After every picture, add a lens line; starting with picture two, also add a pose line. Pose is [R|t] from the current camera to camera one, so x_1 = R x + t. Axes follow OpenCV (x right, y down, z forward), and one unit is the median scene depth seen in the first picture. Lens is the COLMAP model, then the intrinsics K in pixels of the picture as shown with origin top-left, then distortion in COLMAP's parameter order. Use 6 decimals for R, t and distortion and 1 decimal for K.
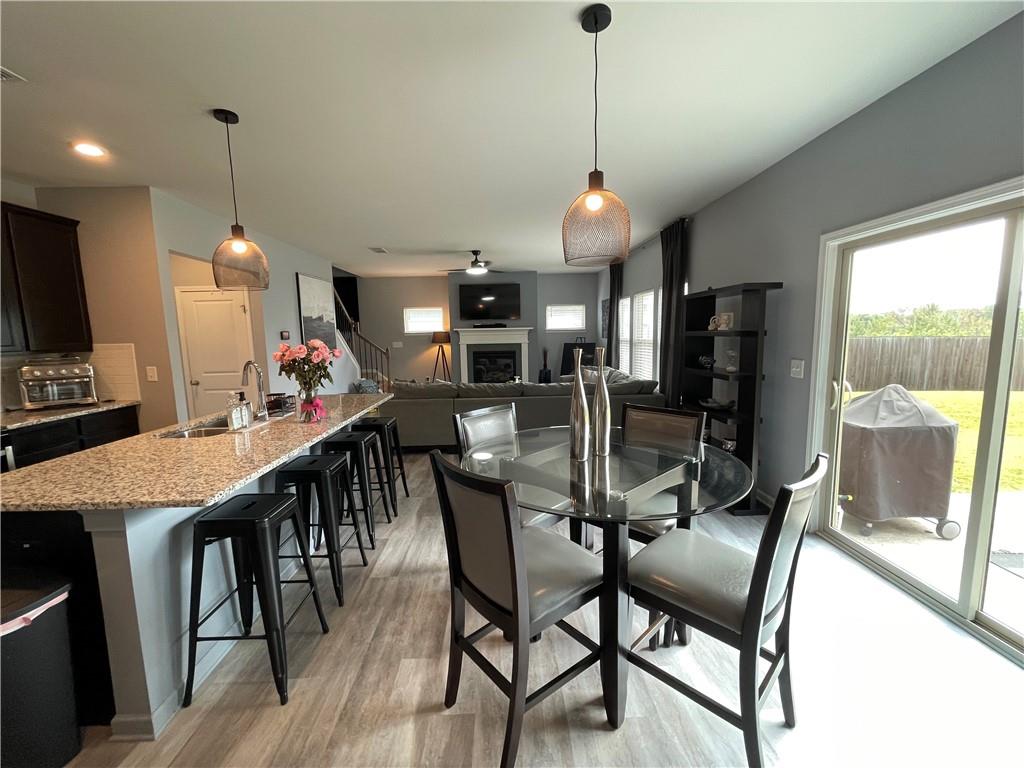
lens RADIAL K [[409.5, 0, 508.2], [0, 409.5, 381.4], [0, 0, 1]] dist [-0.000111, 0.000131]
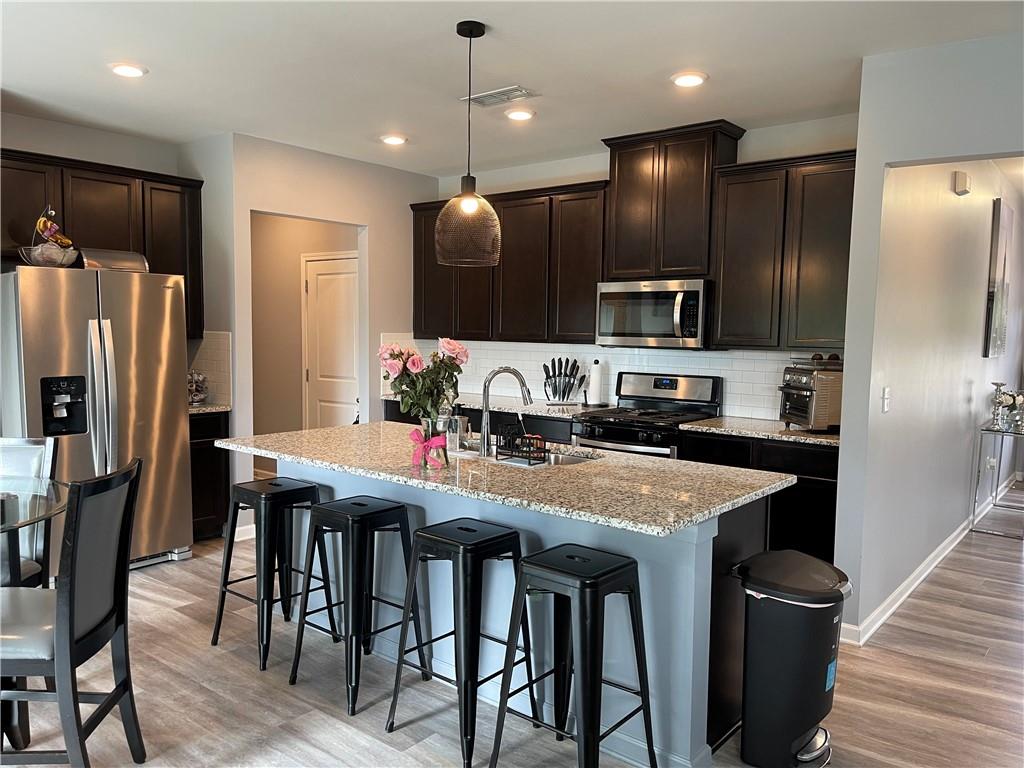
lens RADIAL K [[773.0, 0, 506.6], [0, 773.0, 390.8], [0, 0, 1]] dist [0.060991, -0.077565]
pose [[-0.646433, 0.071465, -0.759616, 0.267933], [-0.094205, 0.980509, 0.172416, -0.182798], [0.757132, 0.183015, -0.627101, 1.440431]]
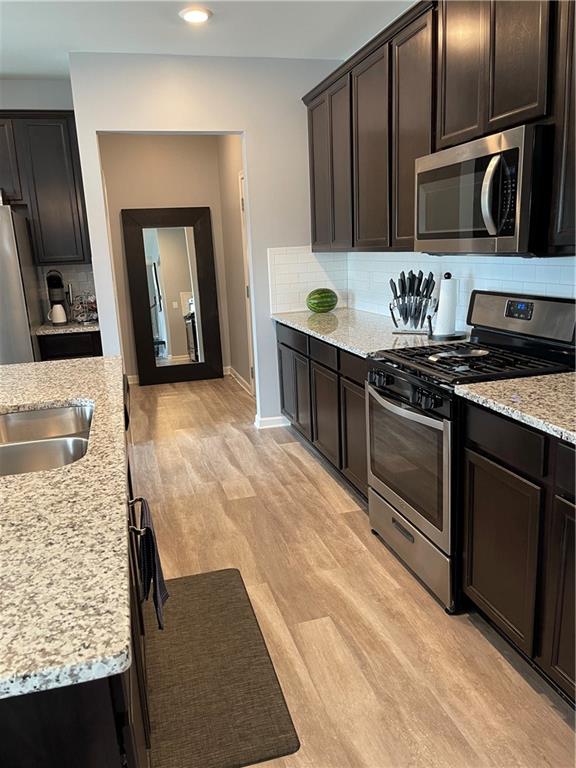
lens RADIAL K [[579.8, 0, 285.2], [0, 579.8, 380.1], [0, 0, 1]] dist [0.060991, -0.077565]
pose [[-0.965174, 0.120512, -0.232200, -0.669582], [0.034204, 0.938091, 0.344696, -0.141715], [0.259364, 0.324749, -0.909543, 1.332415]]
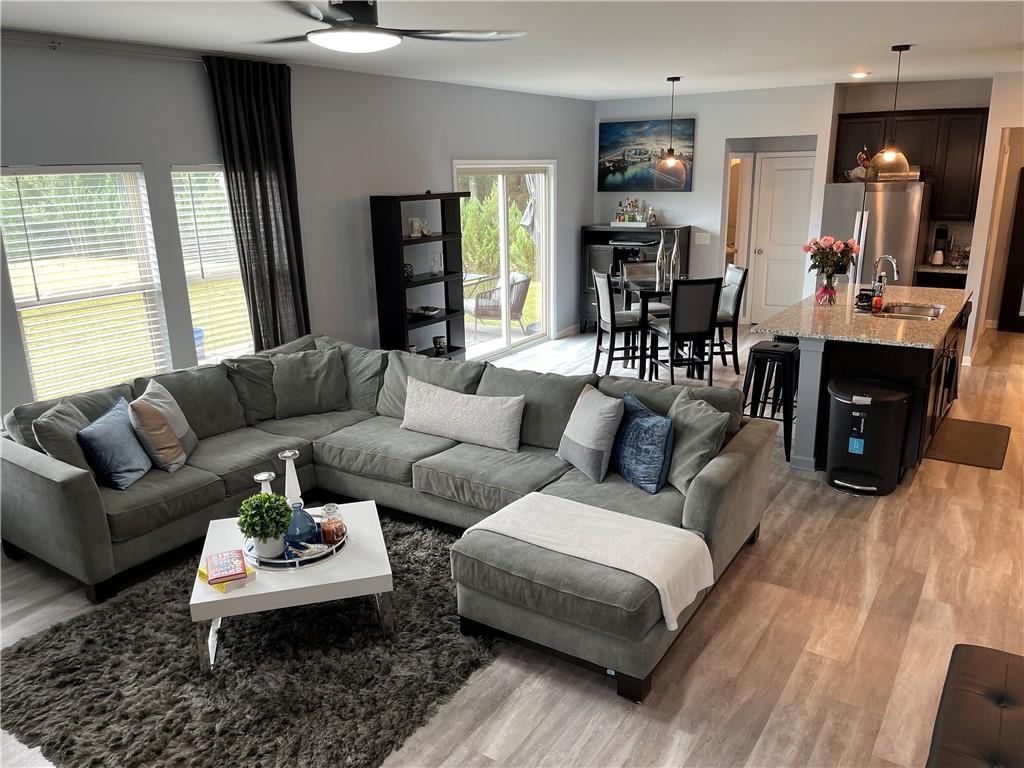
lens RADIAL K [[773.0, 0, 516.0], [0, 773.0, 389.4], [0, 0, 1]] dist [0.060991, -0.077565]
pose [[-0.822793, -0.114705, 0.556645, -0.816772], [0.109296, 0.929206, 0.353030, -0.461004], [-0.557732, 0.351309, -0.752008, 2.627619]]
